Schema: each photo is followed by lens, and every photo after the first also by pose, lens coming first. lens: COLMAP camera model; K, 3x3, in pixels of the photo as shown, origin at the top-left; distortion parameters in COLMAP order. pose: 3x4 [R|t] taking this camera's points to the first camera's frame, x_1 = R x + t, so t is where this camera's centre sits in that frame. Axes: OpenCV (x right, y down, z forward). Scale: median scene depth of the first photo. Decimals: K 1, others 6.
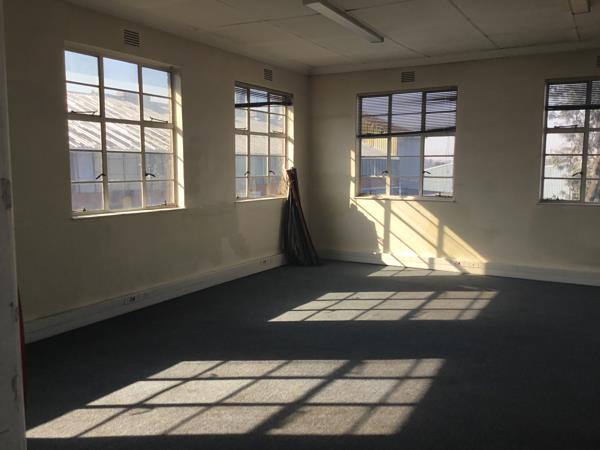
lens RADIAL K [[528.6, 0, 300.0], [0, 528.6, 225.0], [0, 0, 1]] dist [0.009503, -0.002786]
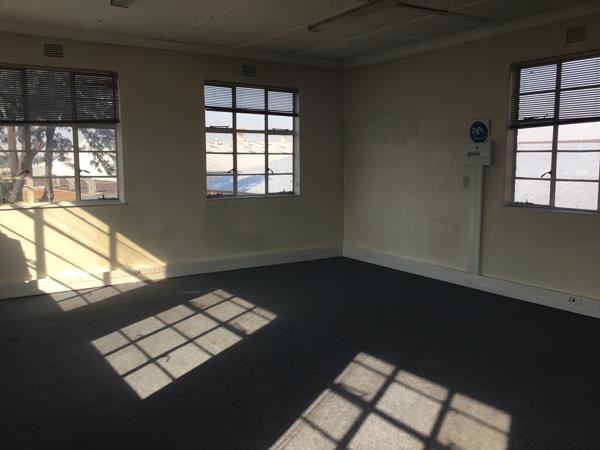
lens RADIAL K [[528.6, 0, 300.0], [0, 528.6, 225.0], [0, 0, 1]] dist [0.009503, -0.002786]
pose [[0.459127, -0.107249, 0.881873, -0.374536], [0.103237, 0.992402, 0.066943, -0.040305], [-0.882352, 0.060307, 0.466710, 0.352130]]
